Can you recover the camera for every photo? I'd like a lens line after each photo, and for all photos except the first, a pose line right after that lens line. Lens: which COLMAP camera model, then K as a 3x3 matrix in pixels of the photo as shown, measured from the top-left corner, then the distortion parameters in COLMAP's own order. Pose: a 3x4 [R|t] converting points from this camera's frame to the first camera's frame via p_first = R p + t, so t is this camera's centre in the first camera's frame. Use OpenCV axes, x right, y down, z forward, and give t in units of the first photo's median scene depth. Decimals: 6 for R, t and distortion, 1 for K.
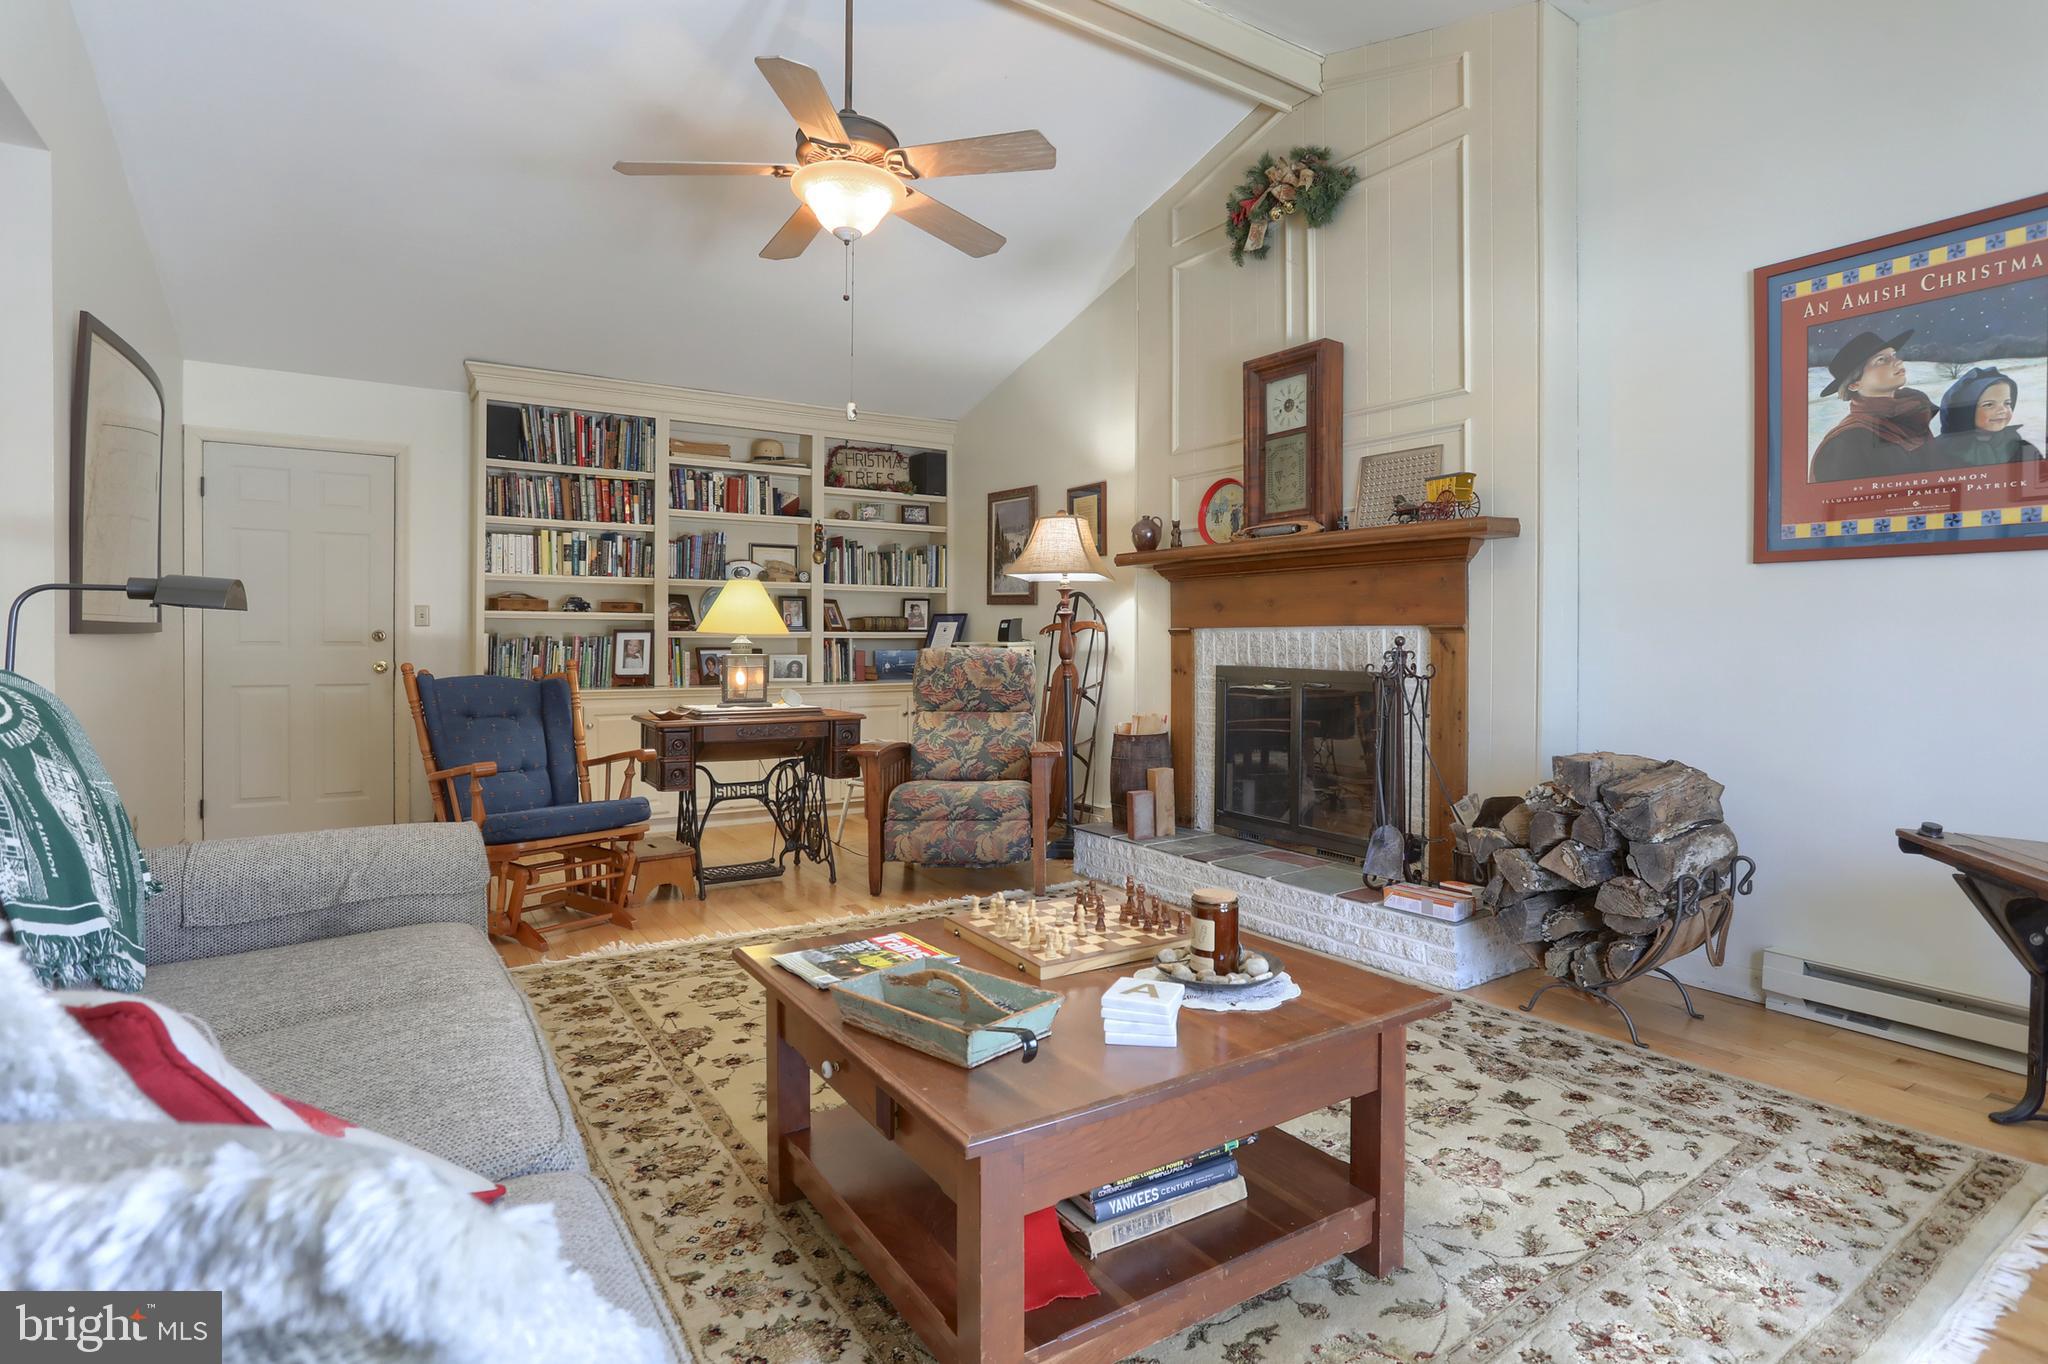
lens RADIAL K [[1039.4, 0, 1030.5], [0, 1039.4, 642.5], [0, 0, 1]] dist [-0.016063, 0.000769]
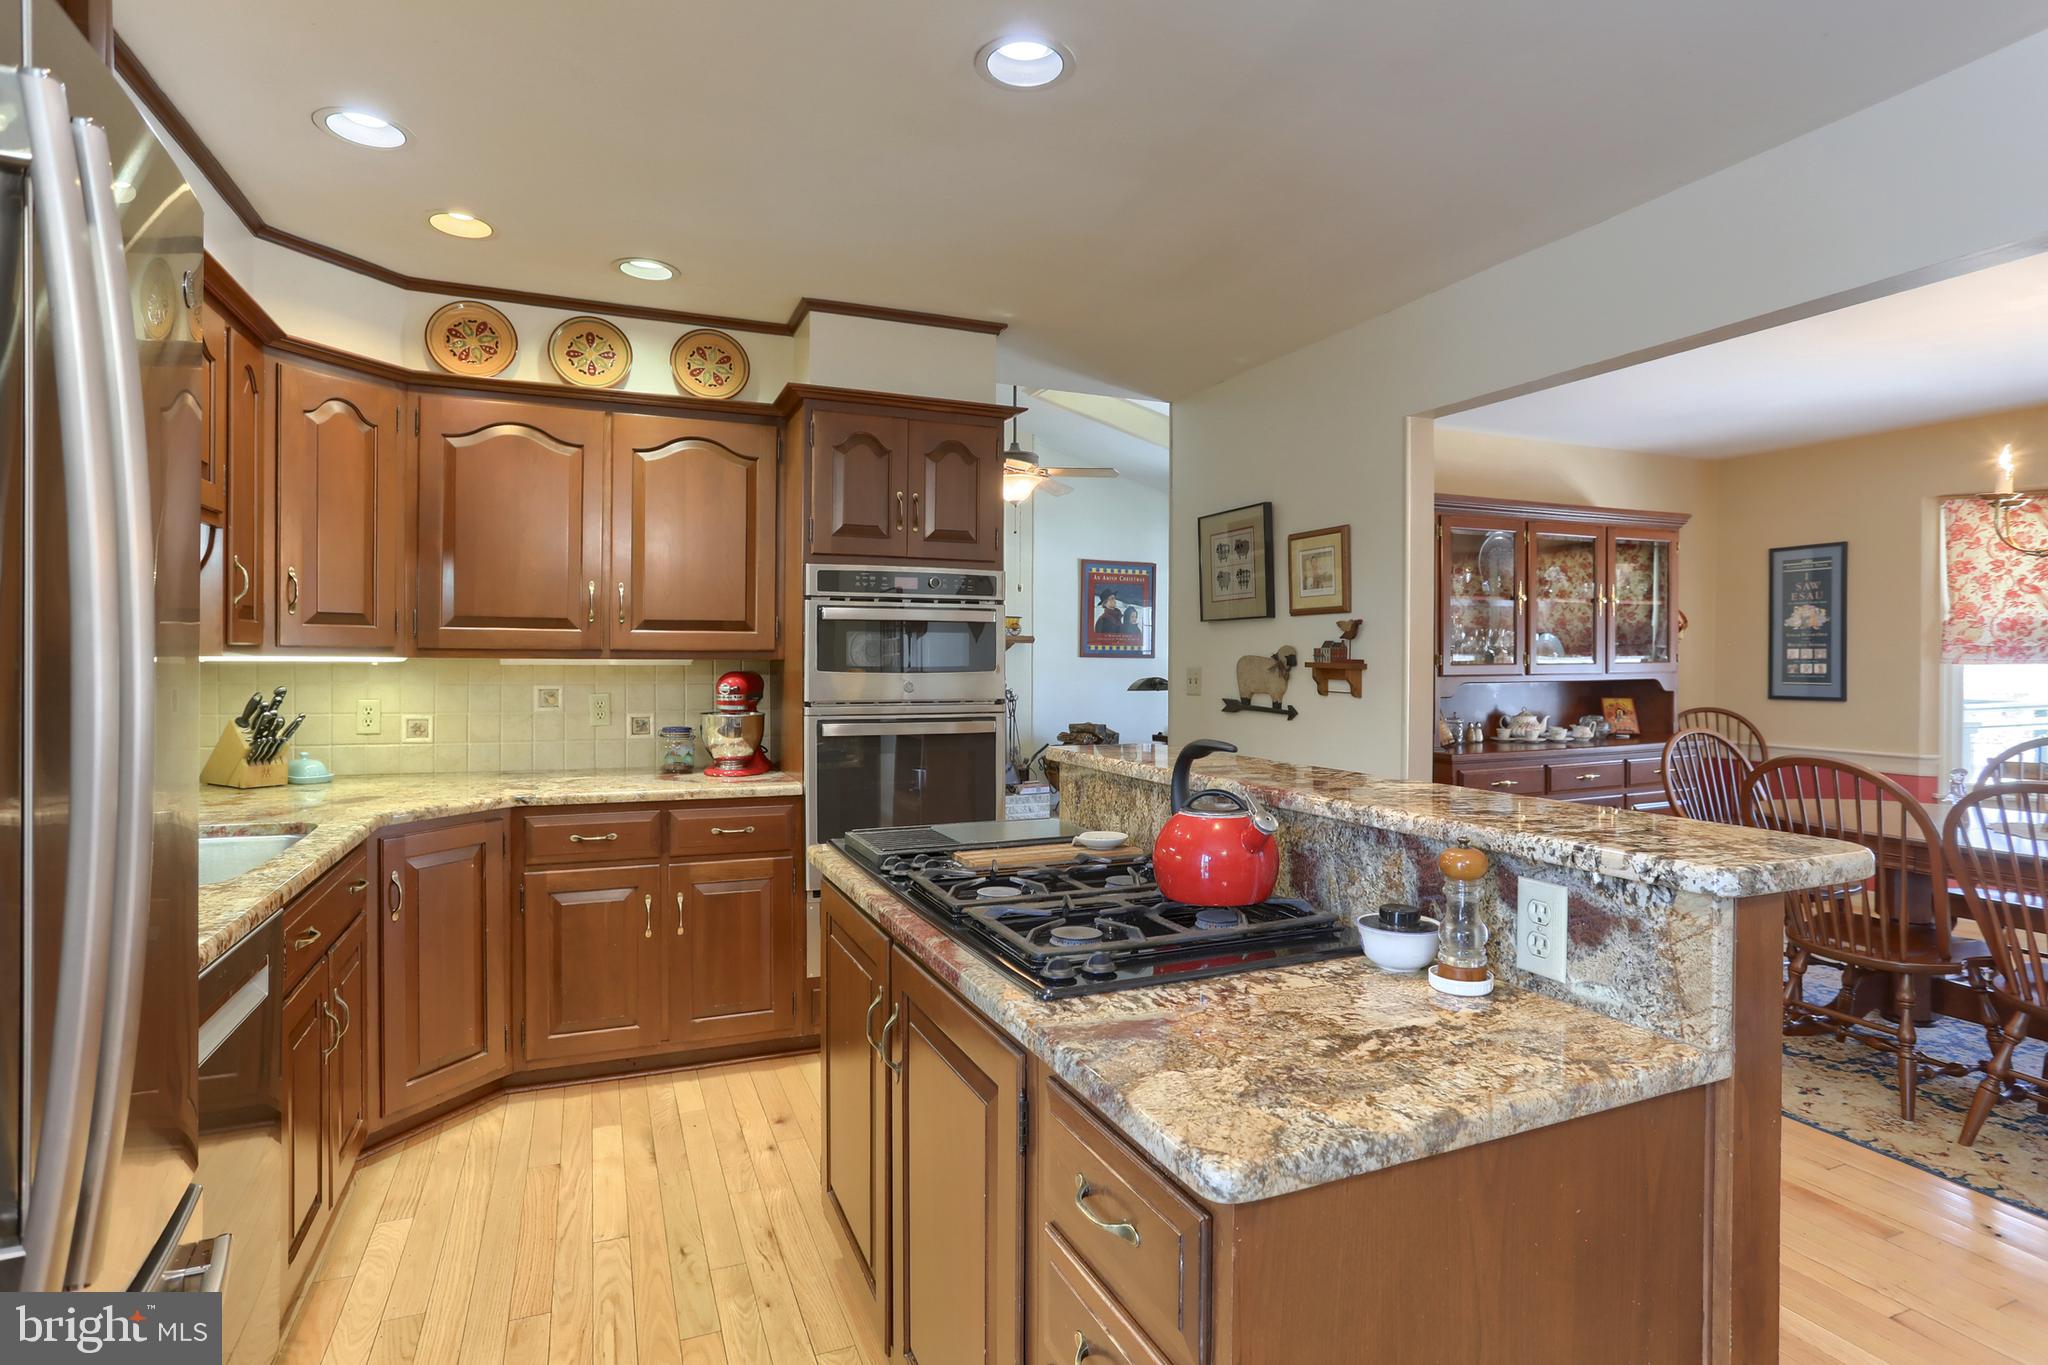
lens RADIAL K [[1035.7, 0, 1018.9], [0, 1035.7, 665.2], [0, 0, 1]] dist [-0.031071, 0.000821]
pose [[0.190210, -0.007245, 0.981717, -1.720726], [-0.003492, 0.999961, 0.008056, -0.058184], [-0.981737, -0.004961, 0.190177, 0.451518]]
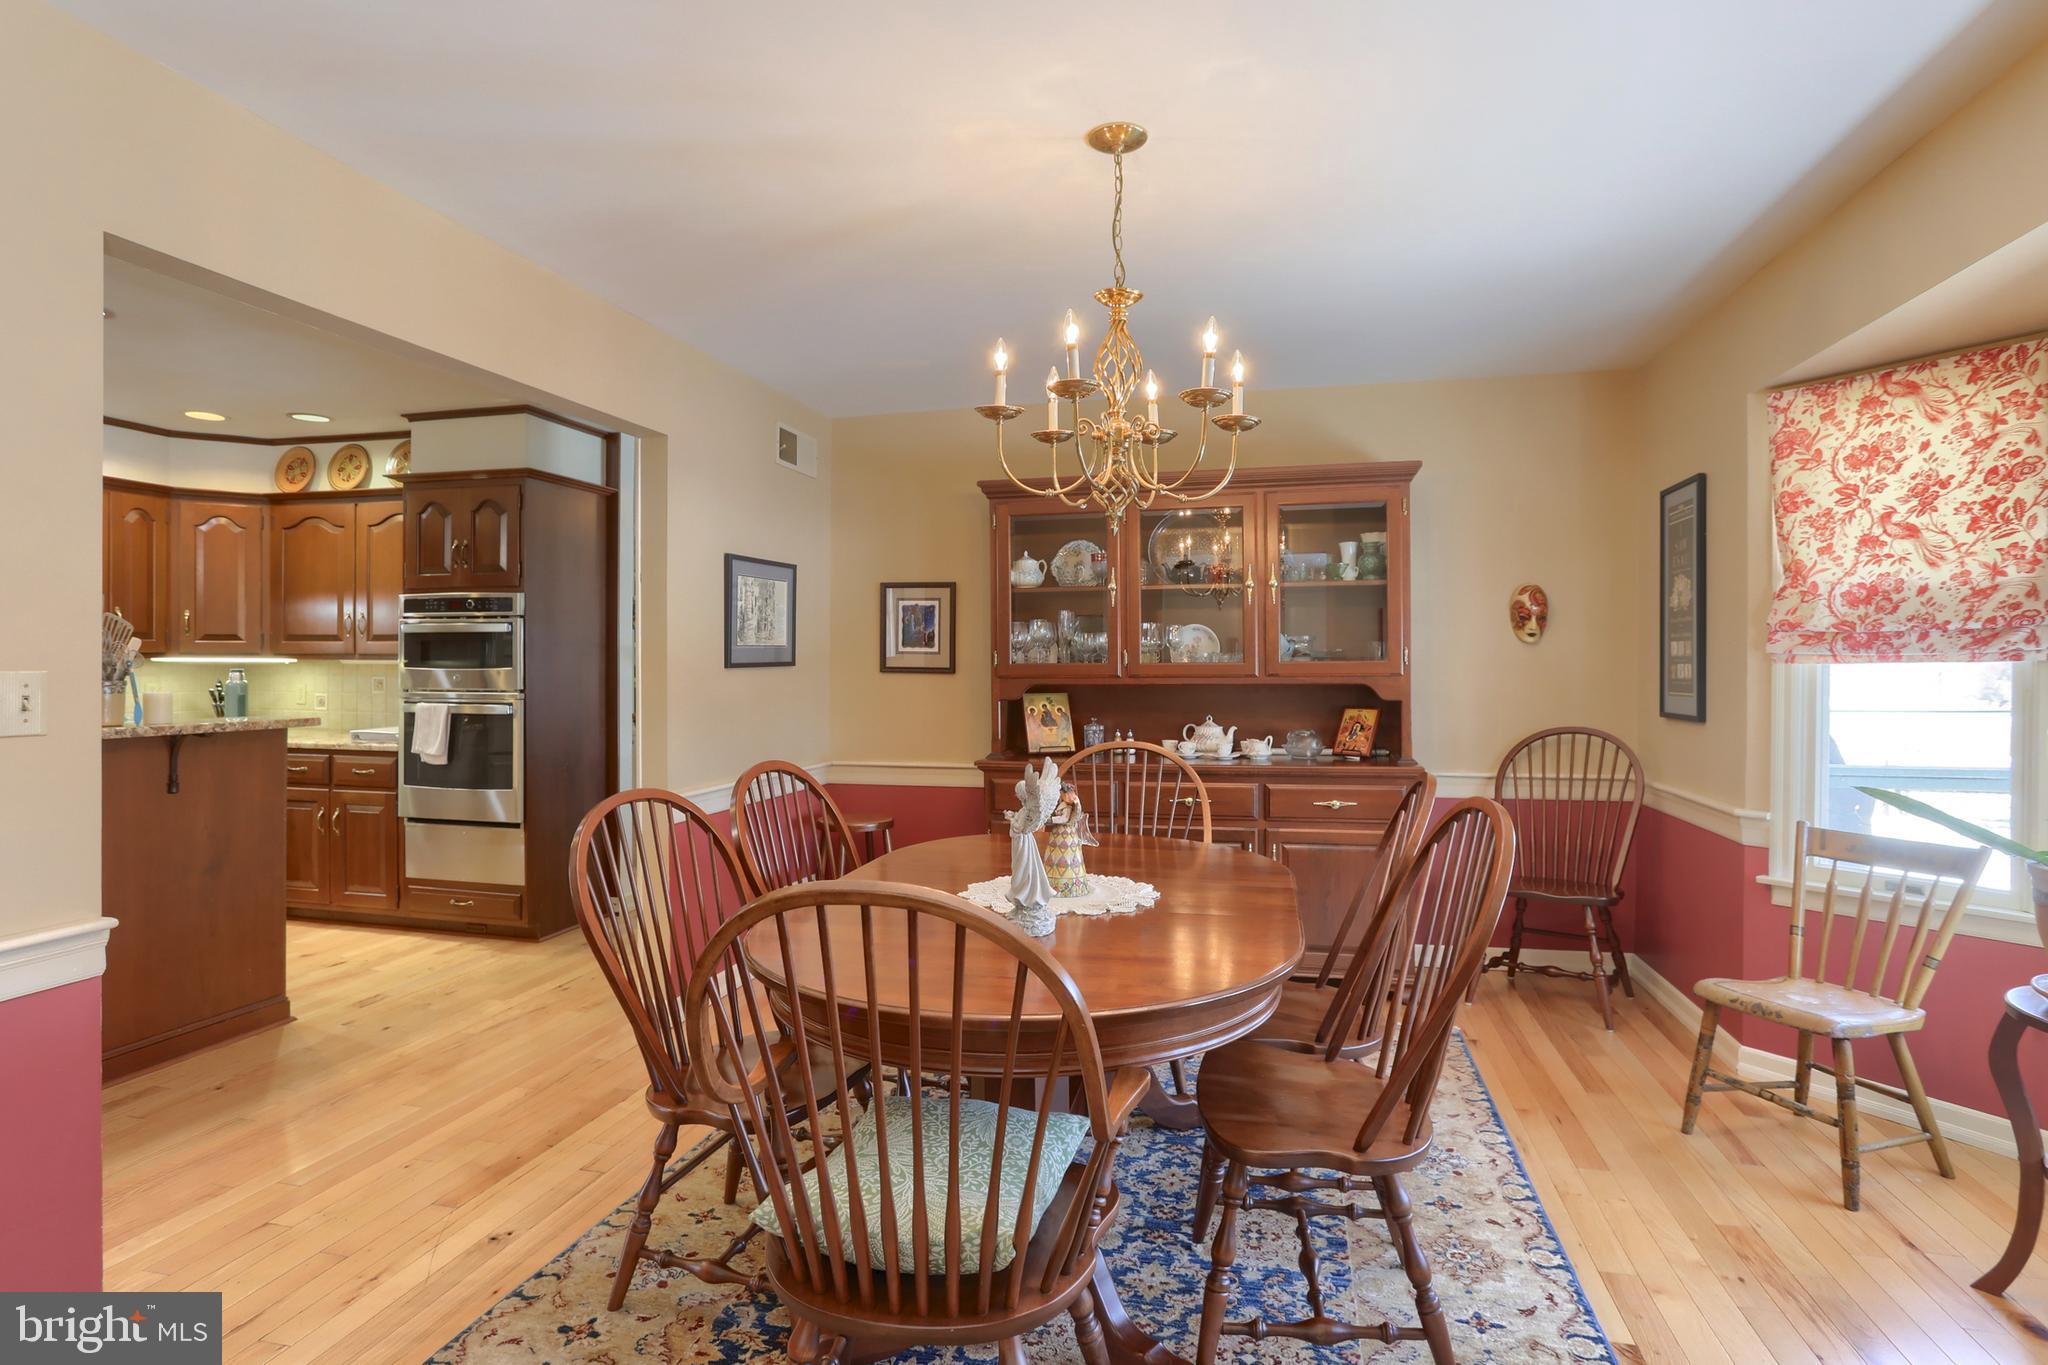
lens RADIAL K [[1061.4, 0, 1019.3], [0, 1061.4, 660.5], [0, 0, 1]] dist [-0.034349, 0.000090]
pose [[0.742548, -0.001332, 0.669791, -1.241323], [0.000021, 0.999998, 0.001965, -0.057093], [-0.669793, -0.001444, 0.742547, -0.598330]]
